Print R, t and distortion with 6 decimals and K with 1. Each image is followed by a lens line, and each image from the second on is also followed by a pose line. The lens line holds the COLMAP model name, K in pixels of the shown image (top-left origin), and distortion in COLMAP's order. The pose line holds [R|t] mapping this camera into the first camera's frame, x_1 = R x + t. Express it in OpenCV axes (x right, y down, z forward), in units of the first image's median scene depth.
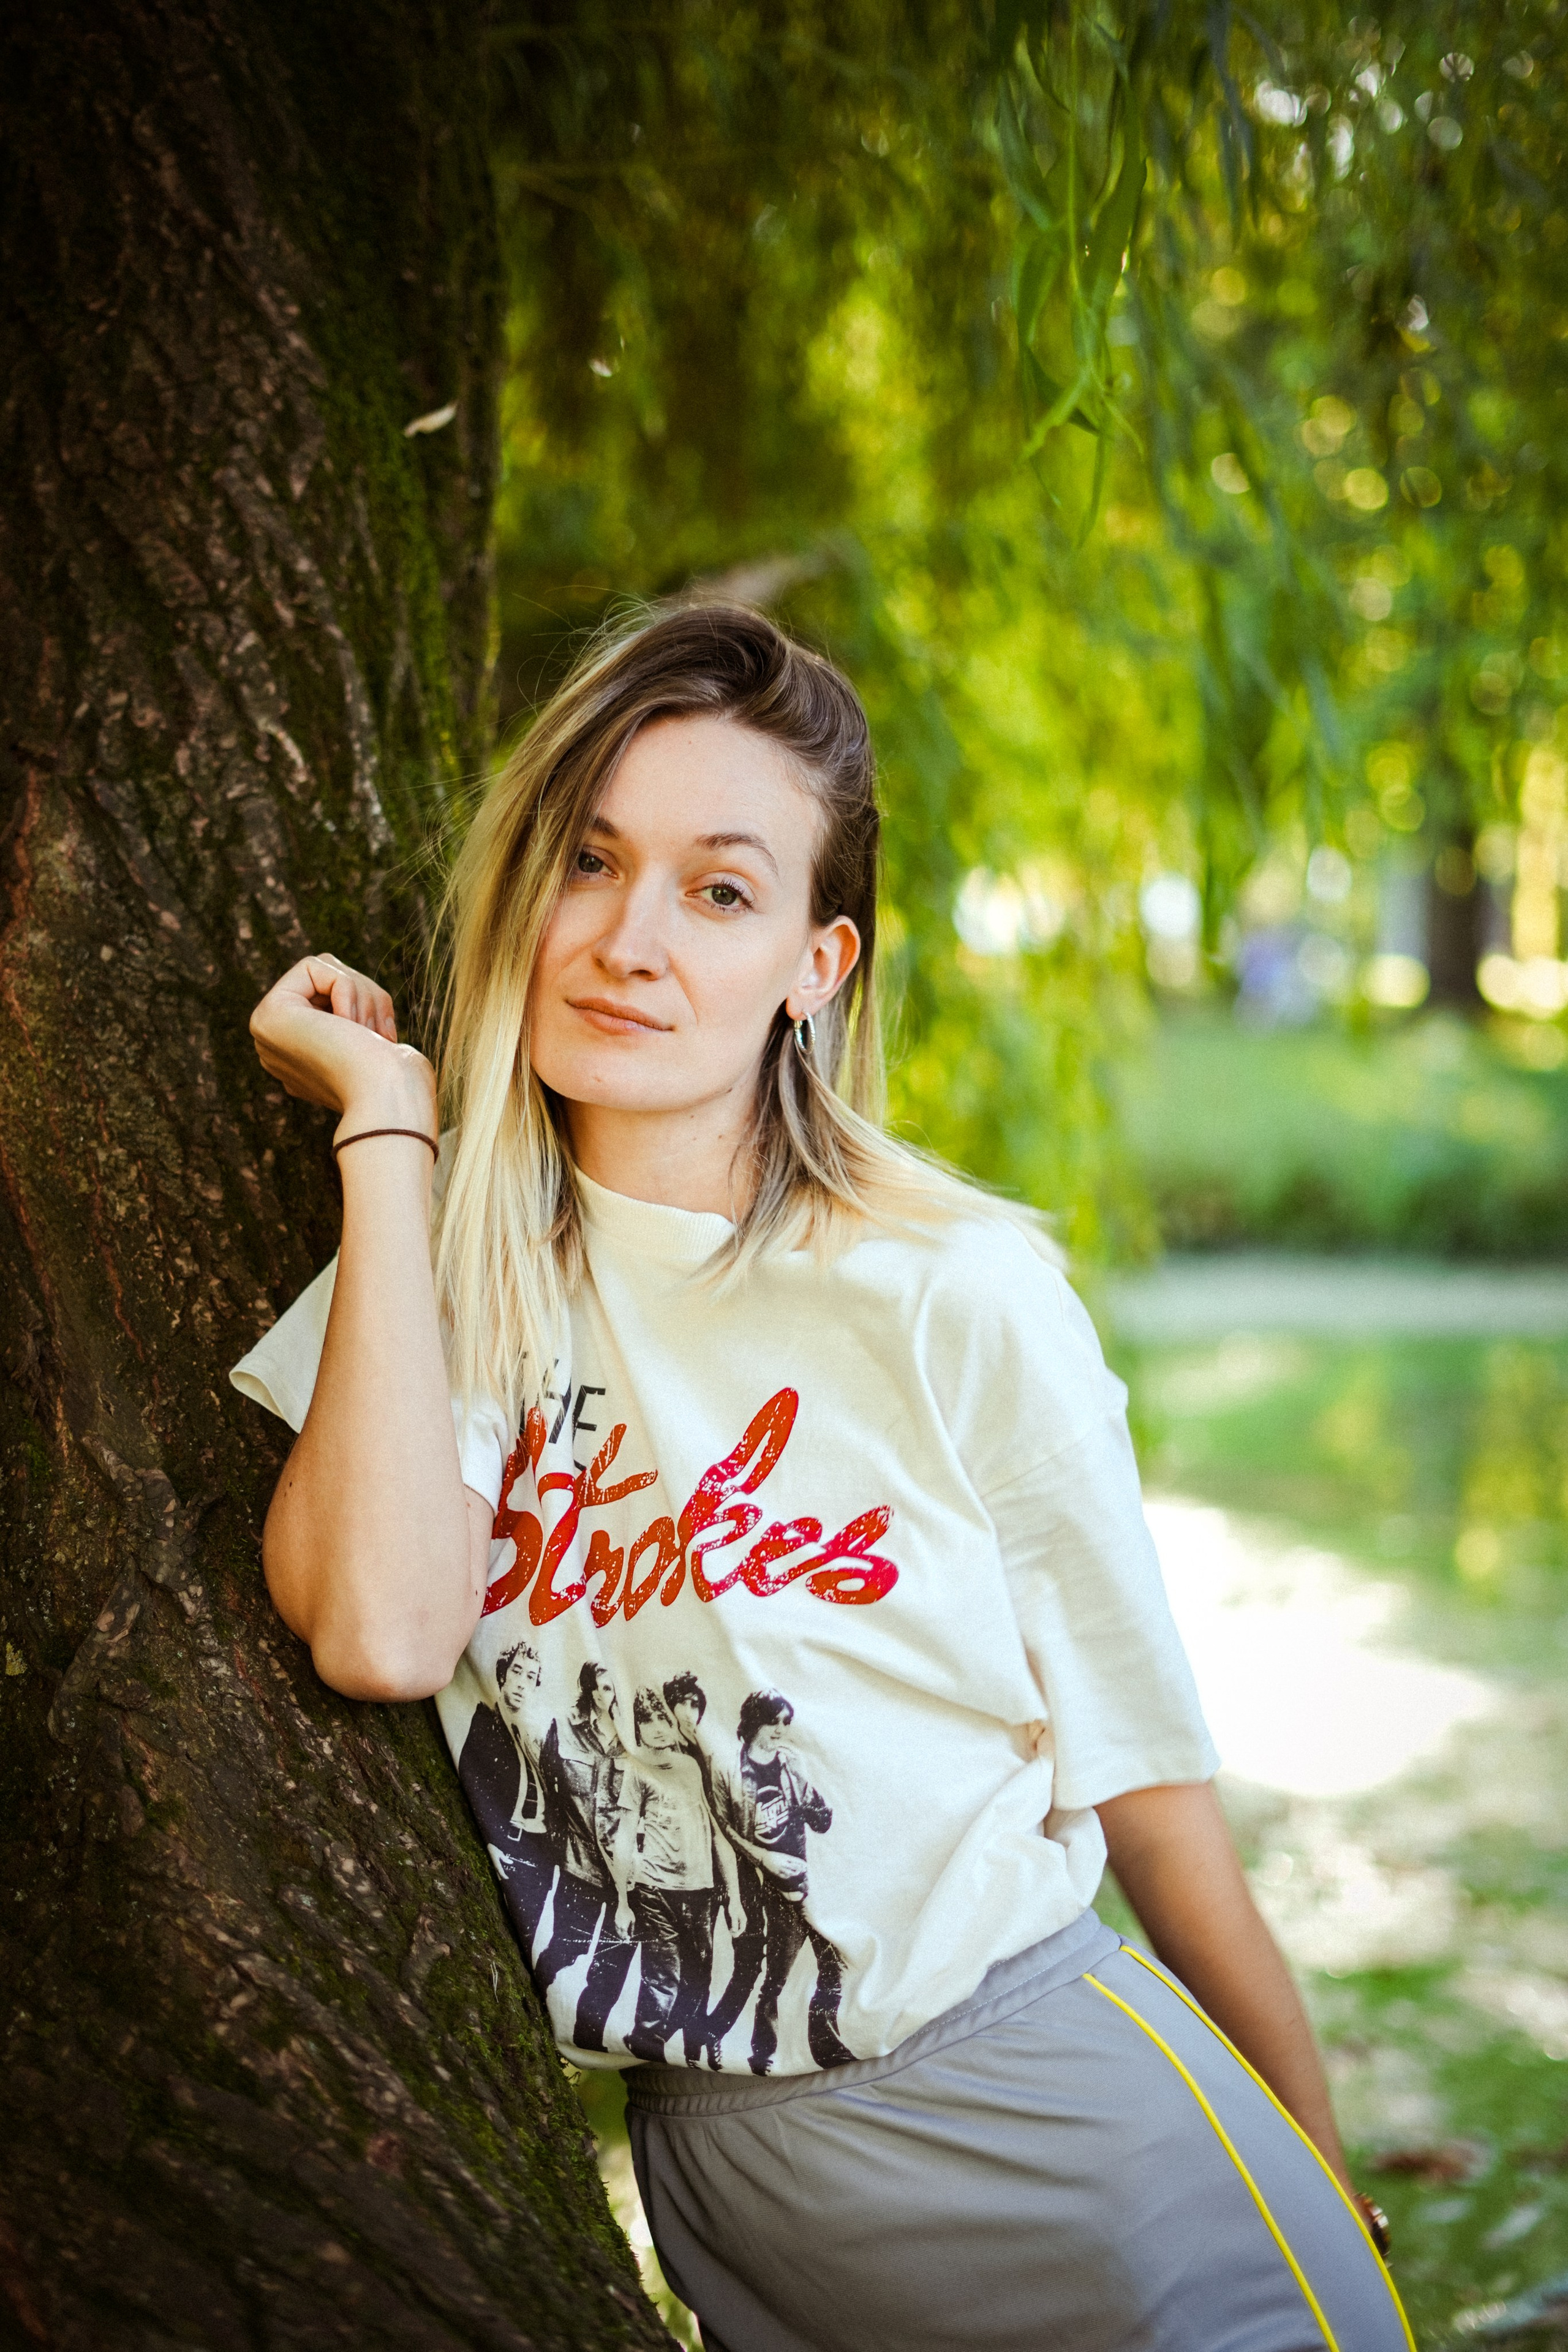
lens RADIAL K [[3394.1, 0, 775.4], [0, 3394.1, 1191.3], [0, 0, 1]] dist [-0.032765, 0.033594]
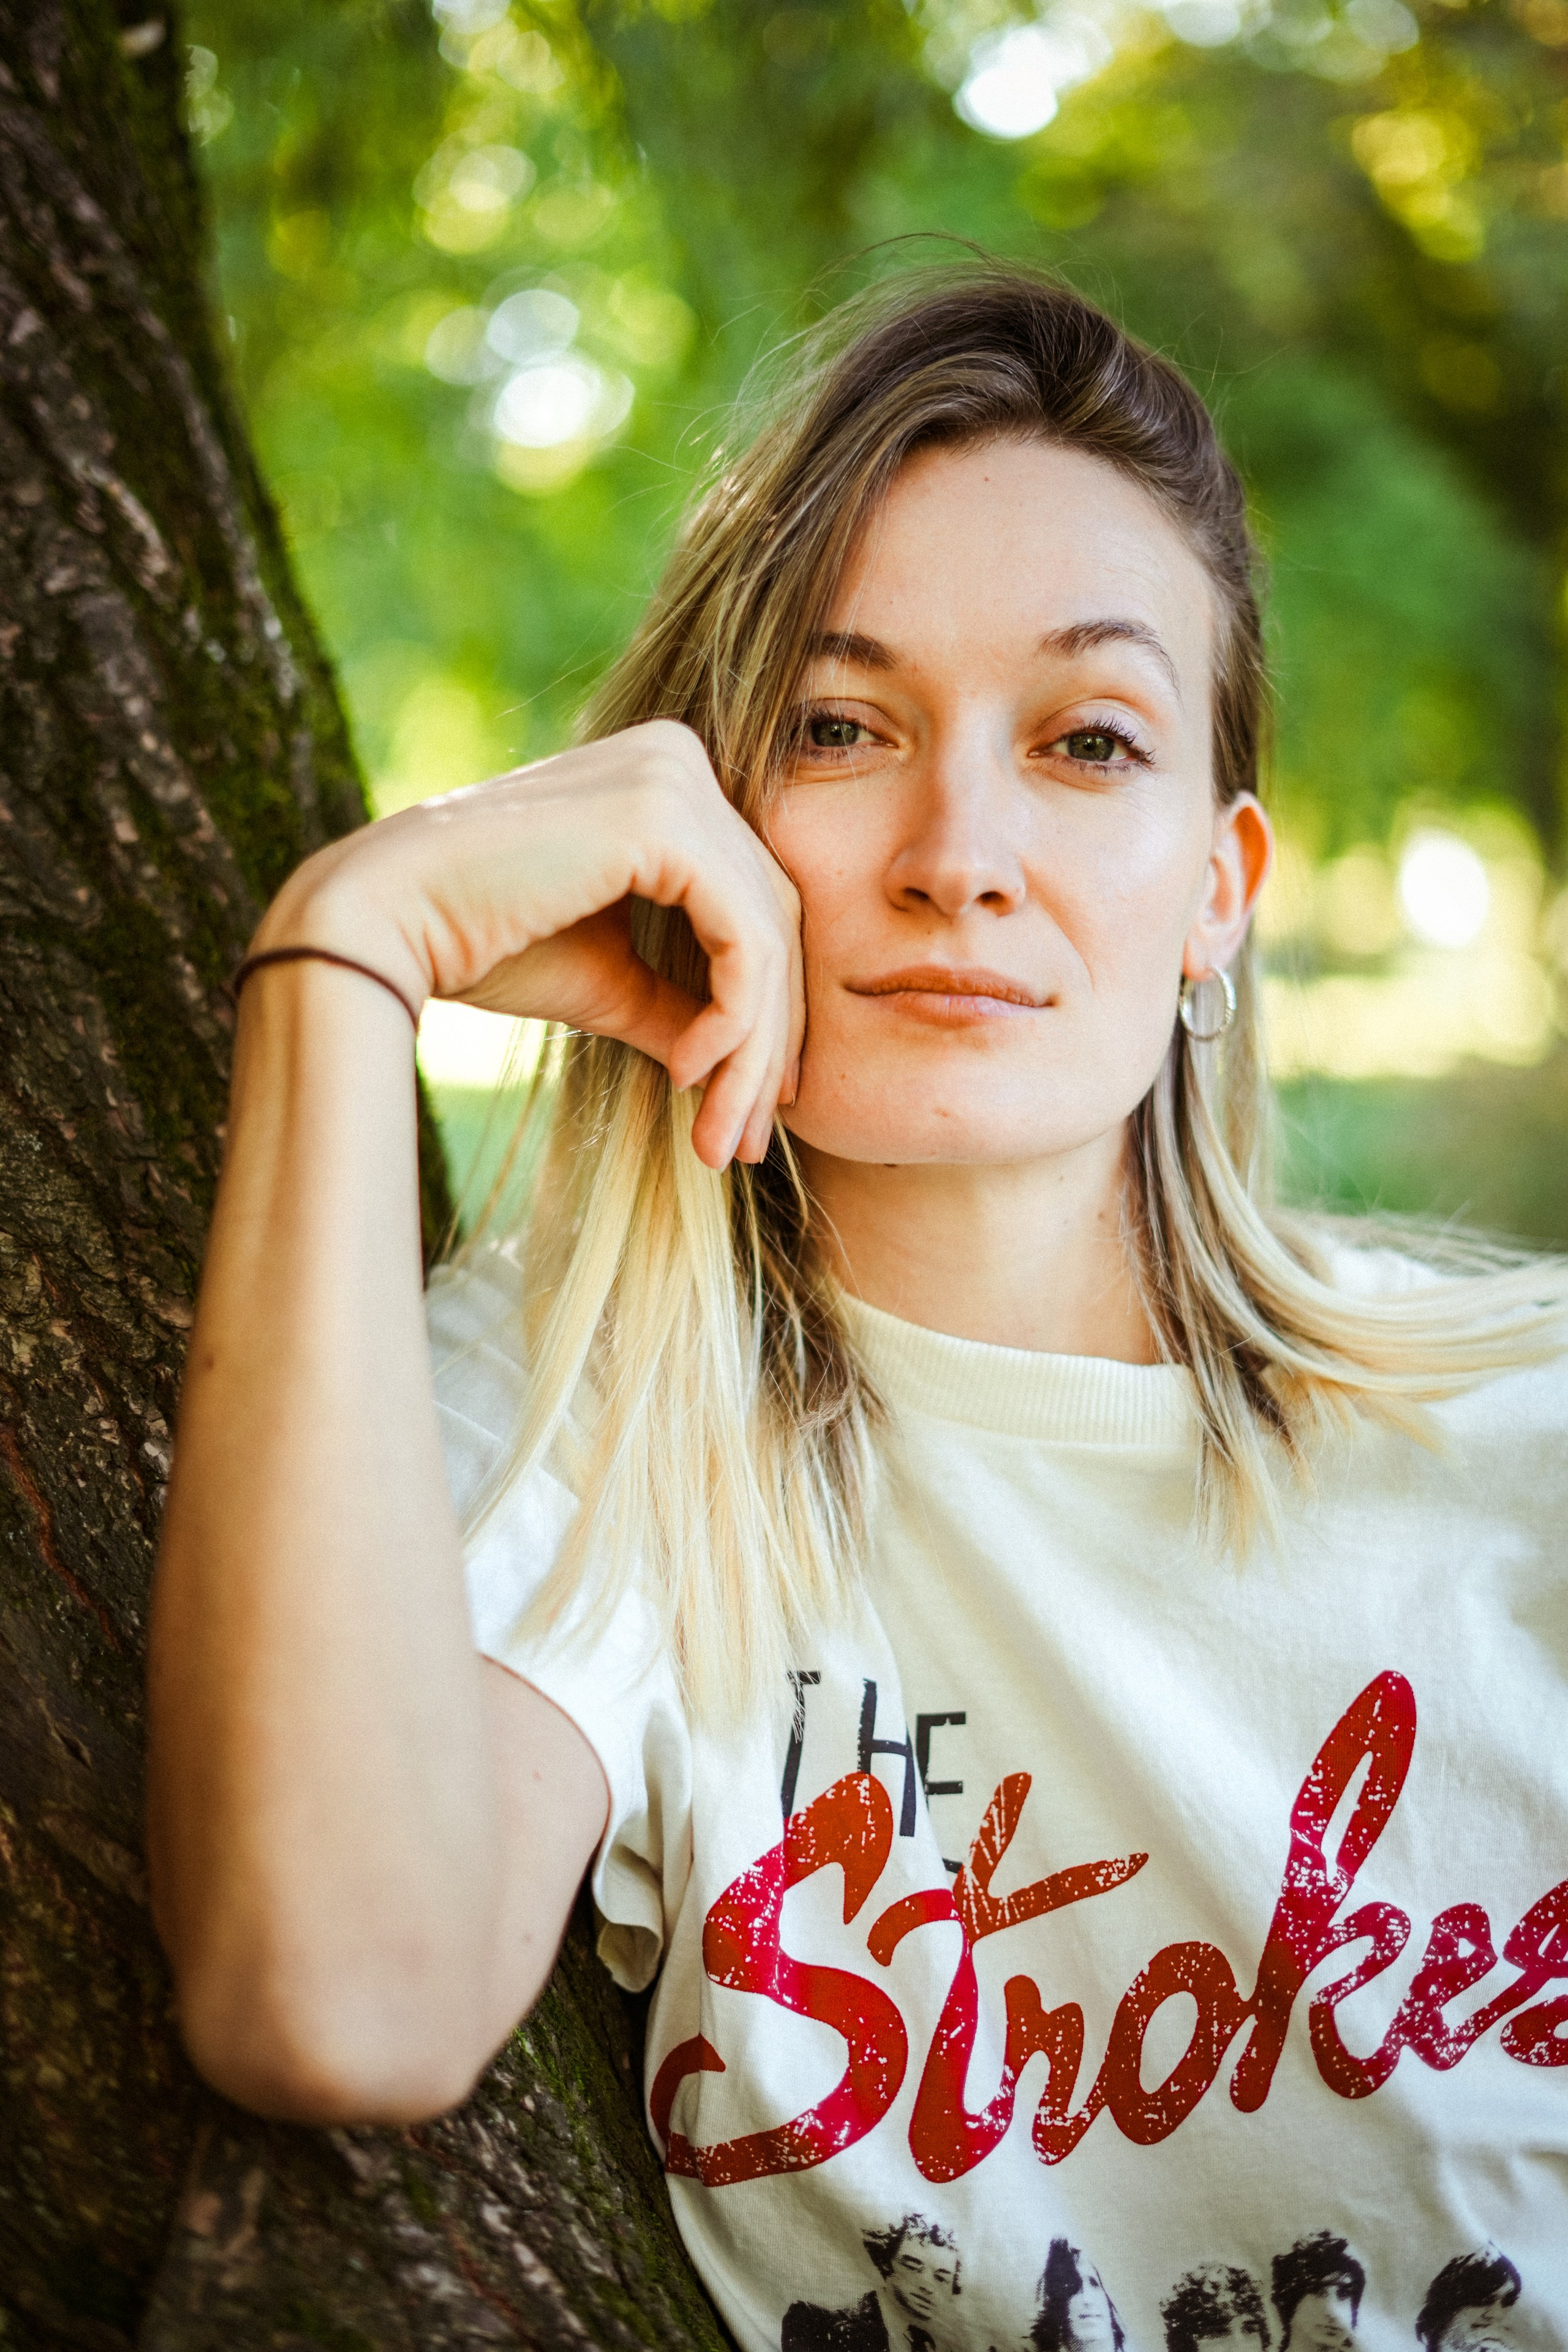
lens RADIAL K [[3535.8, 0, 784.0], [0, 3535.8, 1176.0], [0, 0, 1]] dist [-0.040452, -0.028353]
pose [[0.939891, -0.014901, 0.341150, -0.244694], [0.021798, 0.999628, -0.016392, -0.009090], [-0.340779, 0.022843, 0.939866, 0.421481]]
